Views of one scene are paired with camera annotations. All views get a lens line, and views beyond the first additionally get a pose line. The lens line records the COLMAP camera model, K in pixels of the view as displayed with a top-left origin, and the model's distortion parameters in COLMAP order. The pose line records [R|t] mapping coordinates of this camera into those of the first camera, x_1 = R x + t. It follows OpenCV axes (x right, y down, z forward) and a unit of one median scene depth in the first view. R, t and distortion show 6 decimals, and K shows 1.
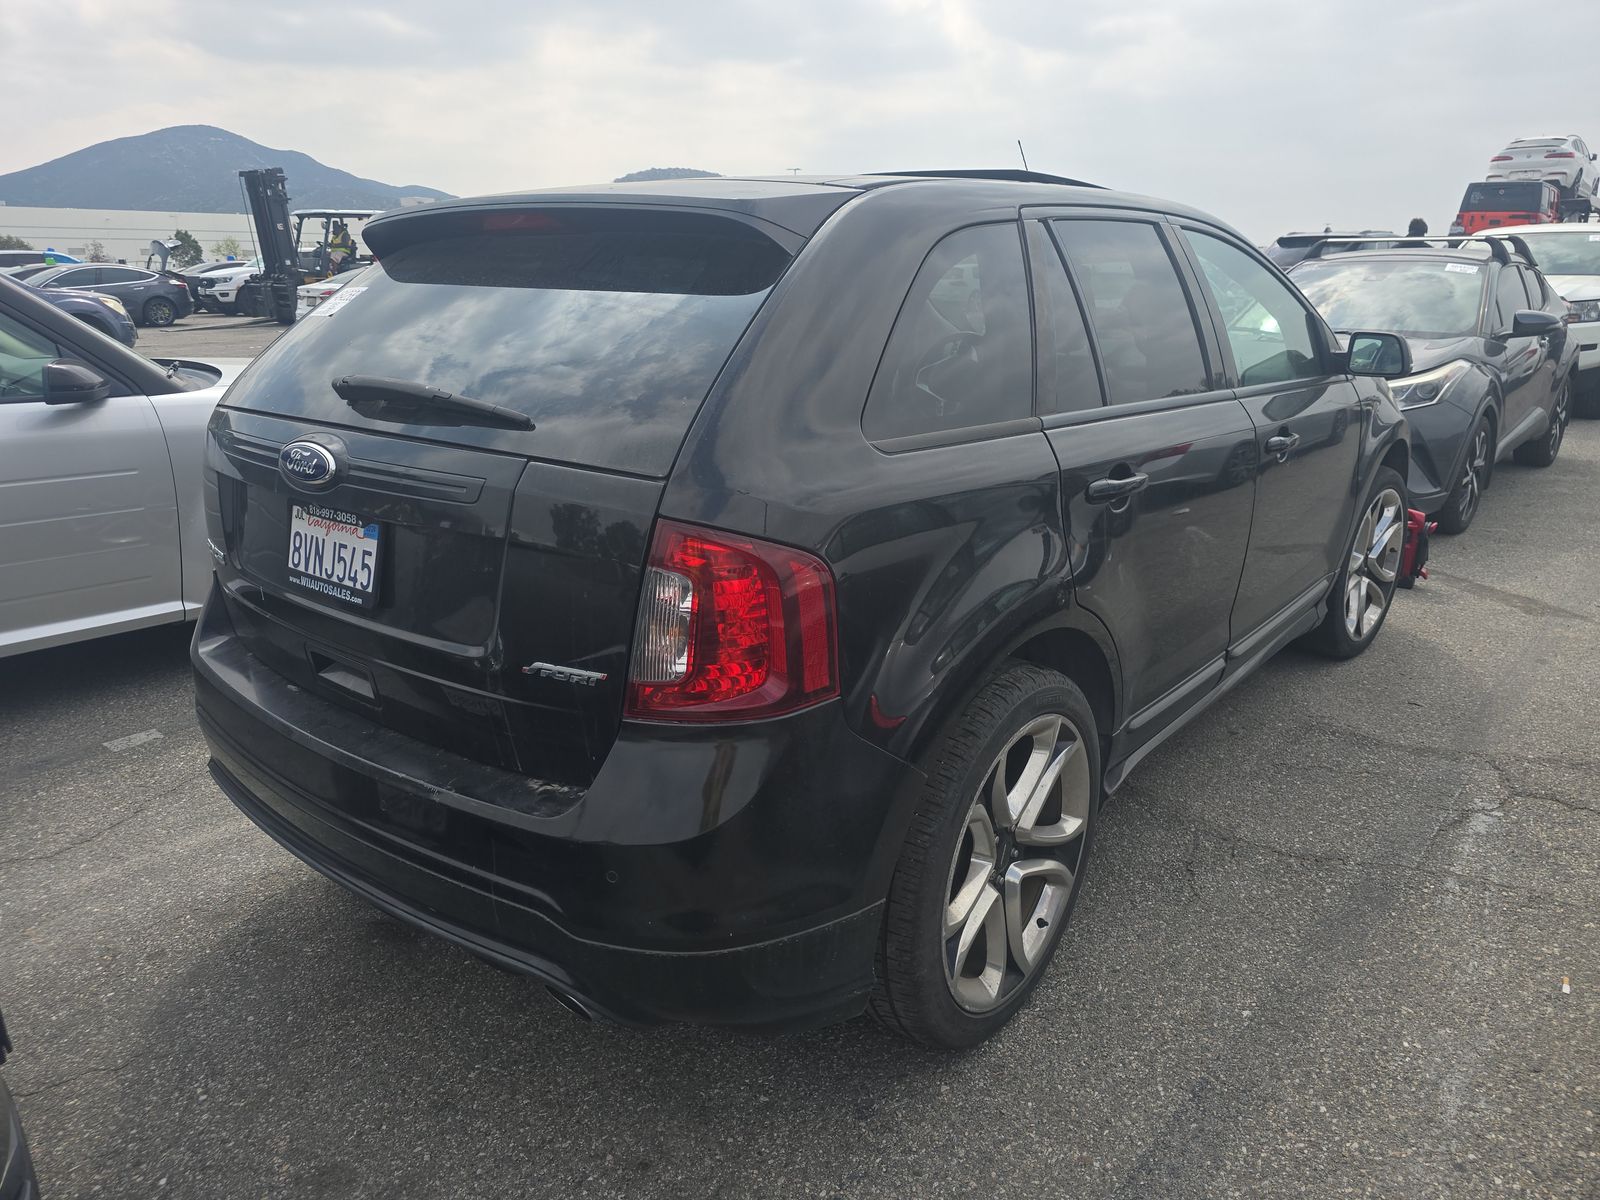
lens RADIAL K [[1083.8, 0, 804.2], [0, 1083.8, 609.3], [0, 0, 1]] dist [0.020086, -0.005198]
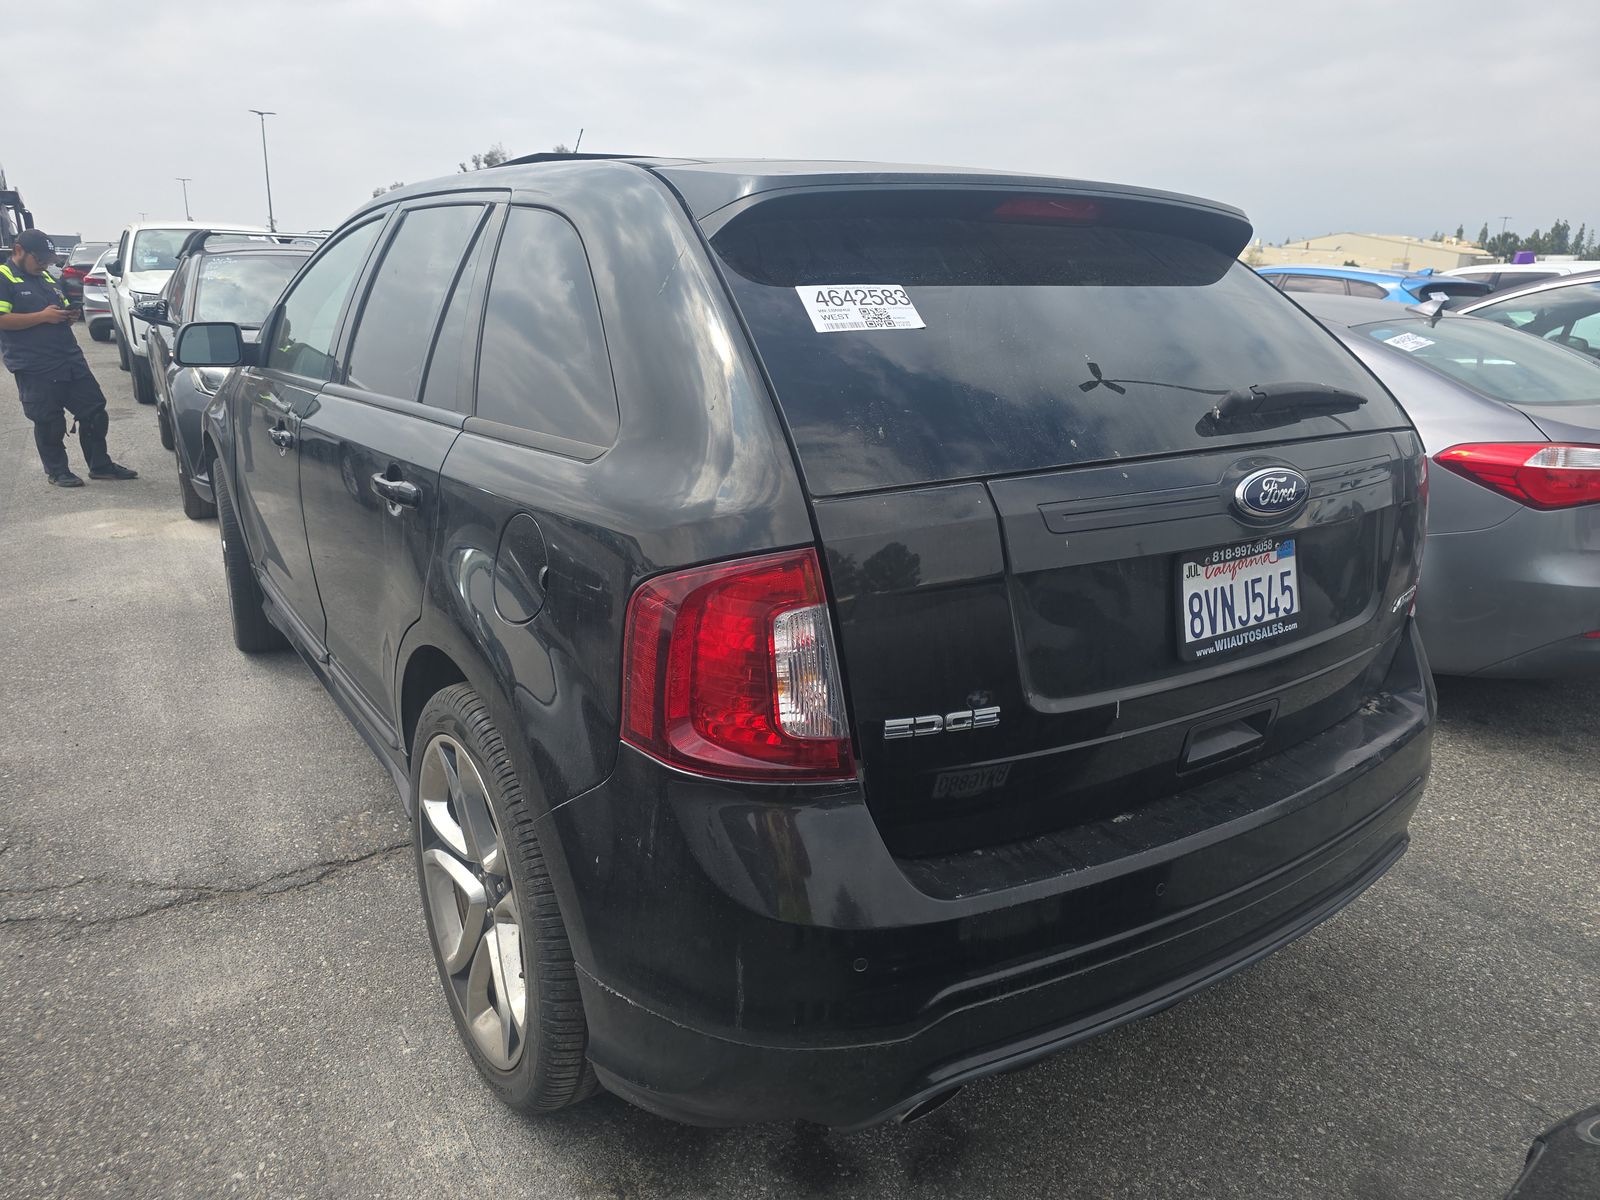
lens RADIAL K [[1083.8, 0, 797.0], [0, 1083.8, 598.1], [0, 0, 1]] dist [0.020086, -0.005198]
pose [[0.288867, -0.271757, 0.917989, -1.330791], [0.259444, 0.945207, 0.198174, -0.312396], [-0.921545, 0.180921, 0.343545, 1.039409]]
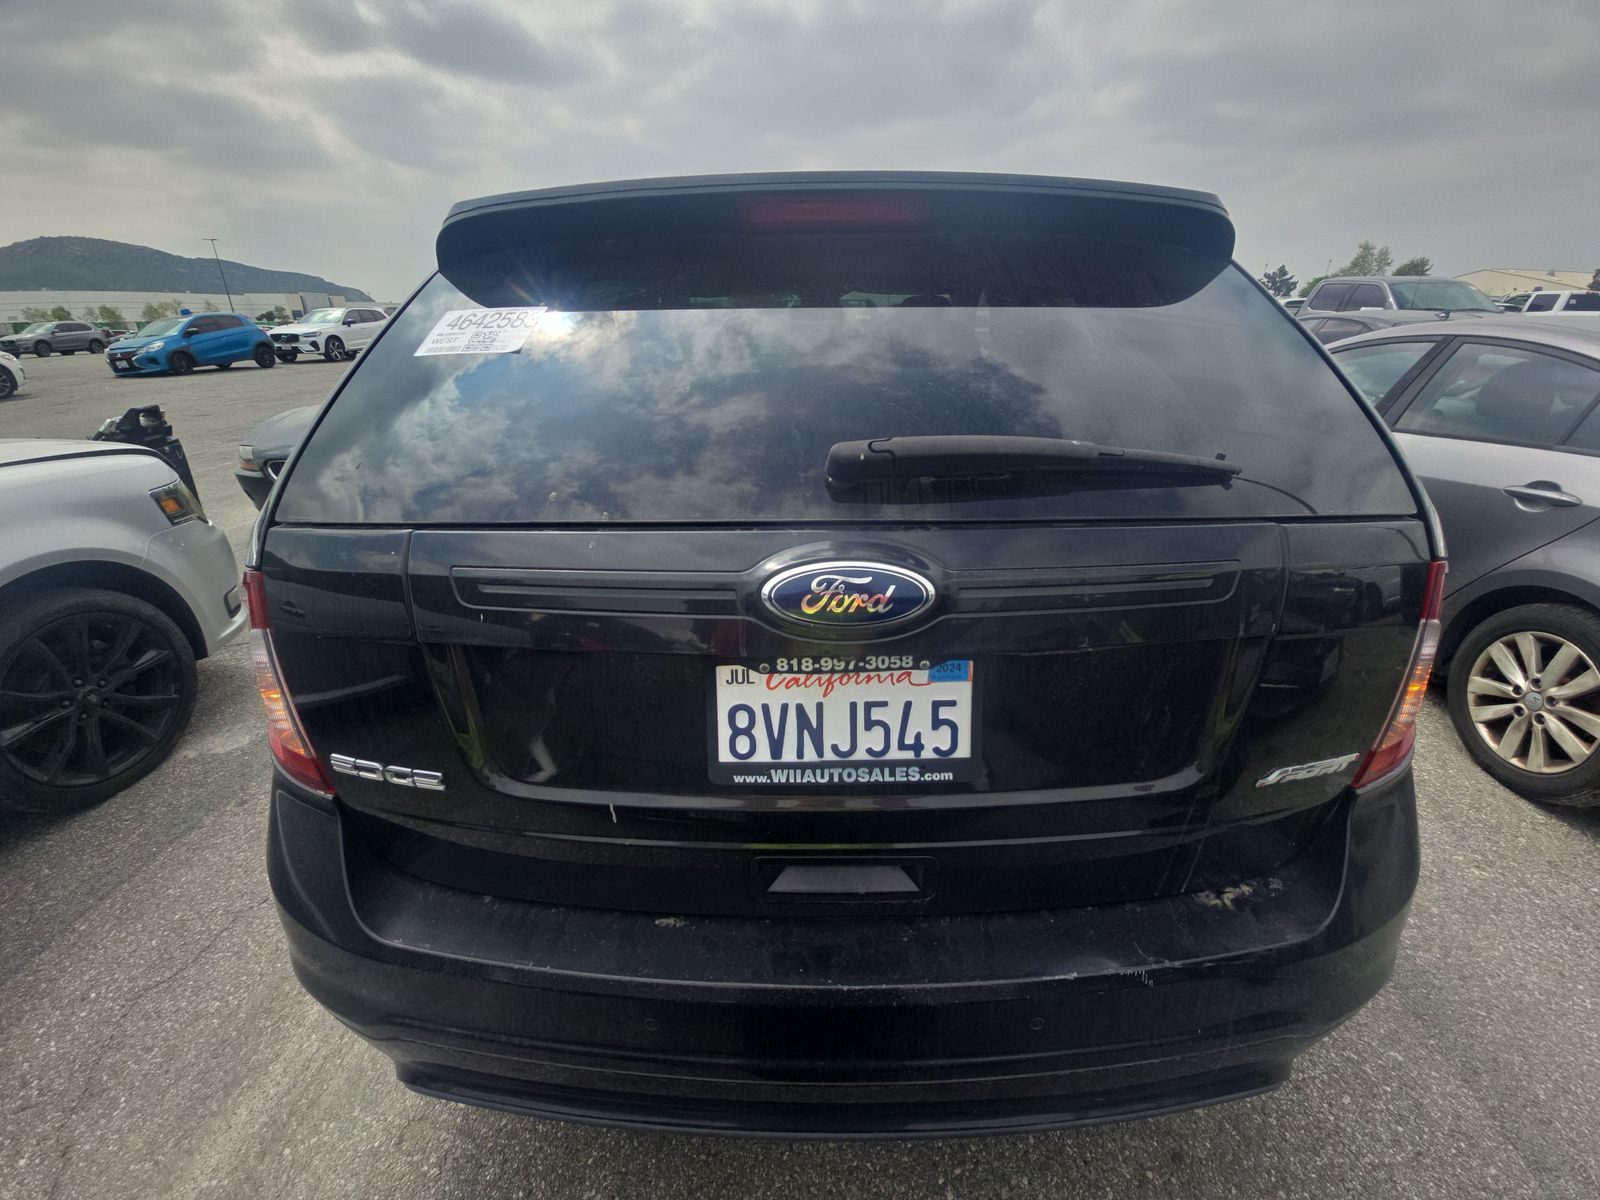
lens RADIAL K [[648.7, 0, 796.7], [0, 648.7, 587.7], [0, 0, 1]] dist [0.001168, -0.003331]
pose [[0.778937, -0.242715, 0.578227, -0.664736], [0.195200, 0.970097, 0.144249, -0.189707], [-0.595948, 0.000509, 0.803023, 0.716624]]
